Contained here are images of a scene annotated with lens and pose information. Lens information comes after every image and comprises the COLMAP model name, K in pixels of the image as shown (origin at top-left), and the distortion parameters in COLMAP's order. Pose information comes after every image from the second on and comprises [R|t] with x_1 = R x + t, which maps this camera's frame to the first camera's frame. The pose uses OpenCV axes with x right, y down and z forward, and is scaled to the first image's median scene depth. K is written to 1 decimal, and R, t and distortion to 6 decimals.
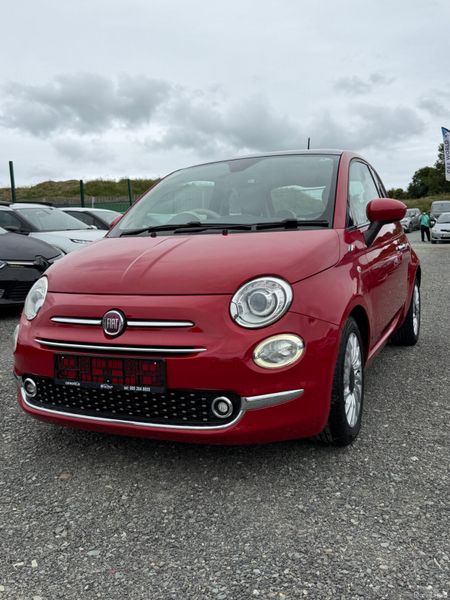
lens RADIAL K [[548.8, 0, 223.3], [0, 548.8, 296.6], [0, 0, 1]] dist [0.109893, -0.198423]
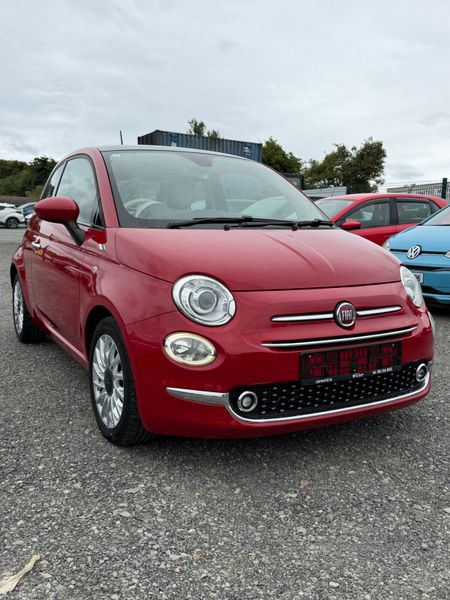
lens RADIAL K [[548.8, 0, 224.9], [0, 548.8, 297.8], [0, 0, 1]] dist [0.109893, -0.198423]
pose [[0.577983, -0.063090, 0.813606, -1.171489], [0.055581, 0.997735, 0.037884, -0.035456], [-0.814154, 0.023325, 0.580181, 0.586708]]
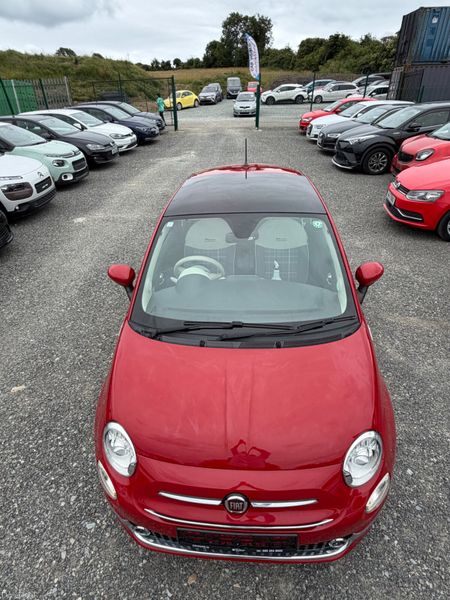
lens RADIAL K [[336.3, 0, 225.9], [0, 336.3, 298.8], [0, 0, 1]] dist [0.002507, -0.003044]
pose [[0.931320, -0.188544, 0.311600, -0.347890], [0.039779, 0.903110, 0.427564, -0.592027], [-0.362023, -0.385803, 0.848584, 0.609448]]
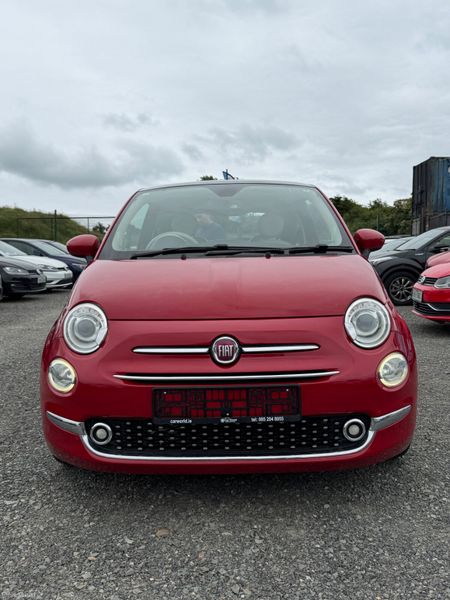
lens RADIAL K [[548.8, 0, 221.9], [0, 548.8, 296.6], [0, 0, 1]] dist [0.109893, -0.198423]
pose [[0.911707, -0.007739, 0.410769, -0.581851], [0.030738, 0.998305, -0.049416, 0.003914], [-0.409691, 0.057680, 0.910399, 0.164350]]
